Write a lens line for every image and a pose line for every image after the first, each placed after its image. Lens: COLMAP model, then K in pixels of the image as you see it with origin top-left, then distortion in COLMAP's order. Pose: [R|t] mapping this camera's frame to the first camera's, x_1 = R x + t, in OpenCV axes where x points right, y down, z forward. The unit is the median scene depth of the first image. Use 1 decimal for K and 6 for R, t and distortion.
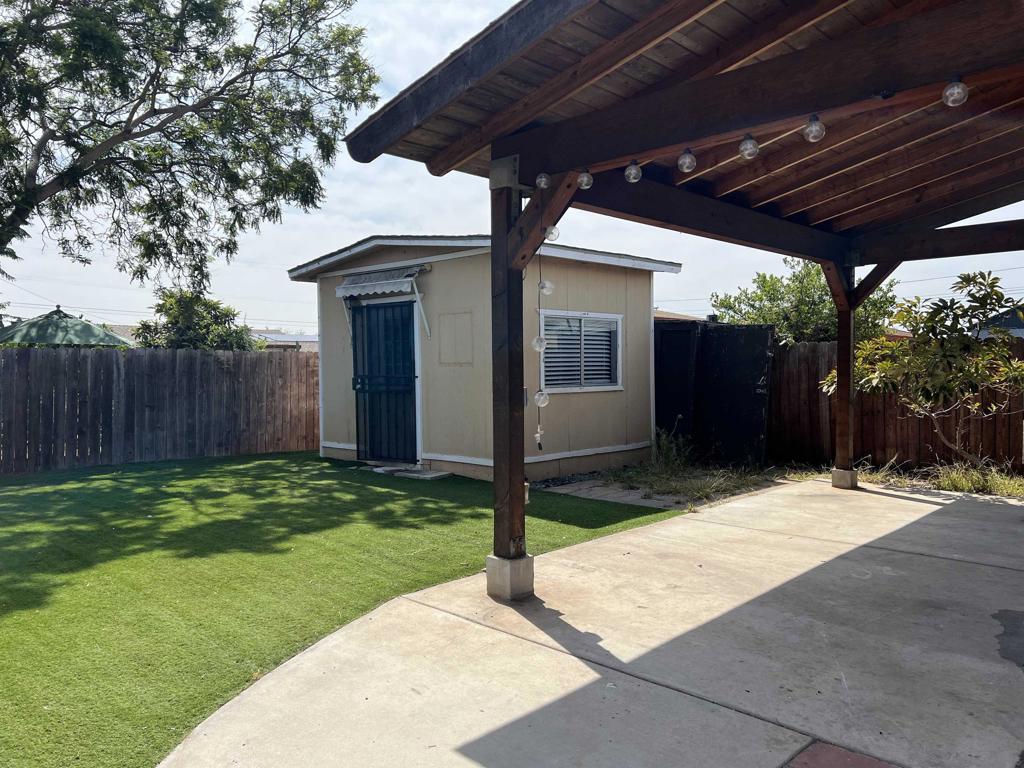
lens RADIAL K [[771.0, 0, 512.4], [0, 771.0, 389.6], [0, 0, 1]] dist [0.056114, -0.047960]
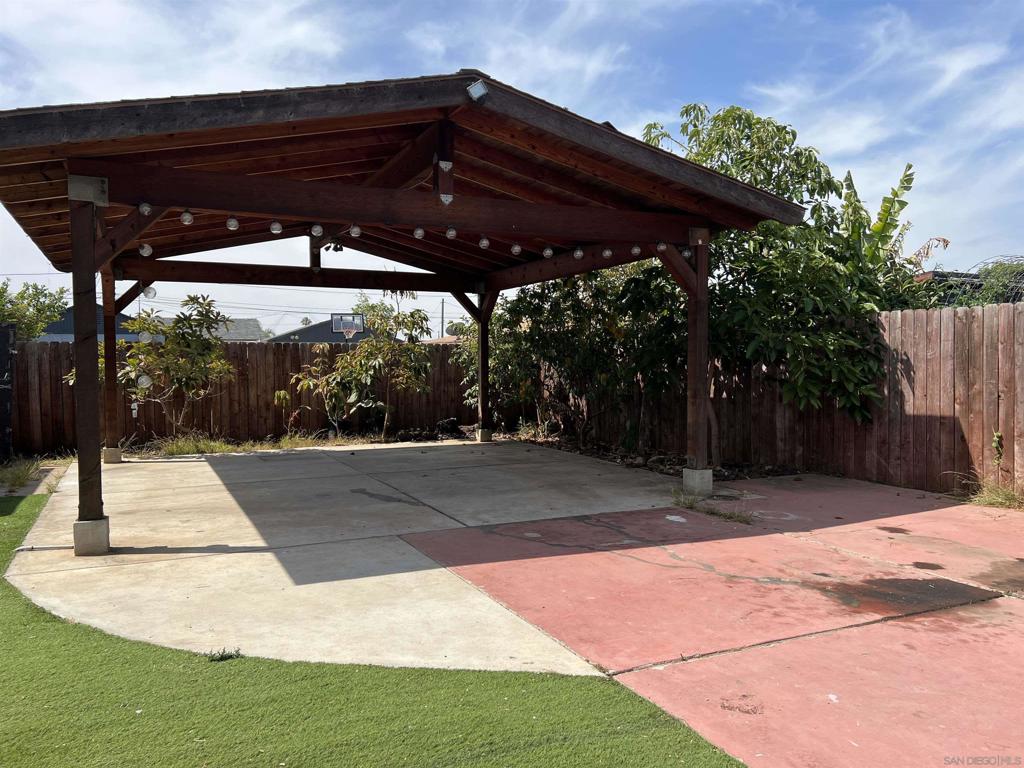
lens RADIAL K [[771.0, 0, 507.6], [0, 771.0, 376.1], [0, 0, 1]] dist [0.056114, -0.047960]
pose [[0.353644, -0.012775, 0.935293, -1.206306], [0.036568, 0.999331, -0.000178, 0.035865], [-0.934665, 0.034265, 0.353875, -0.001673]]
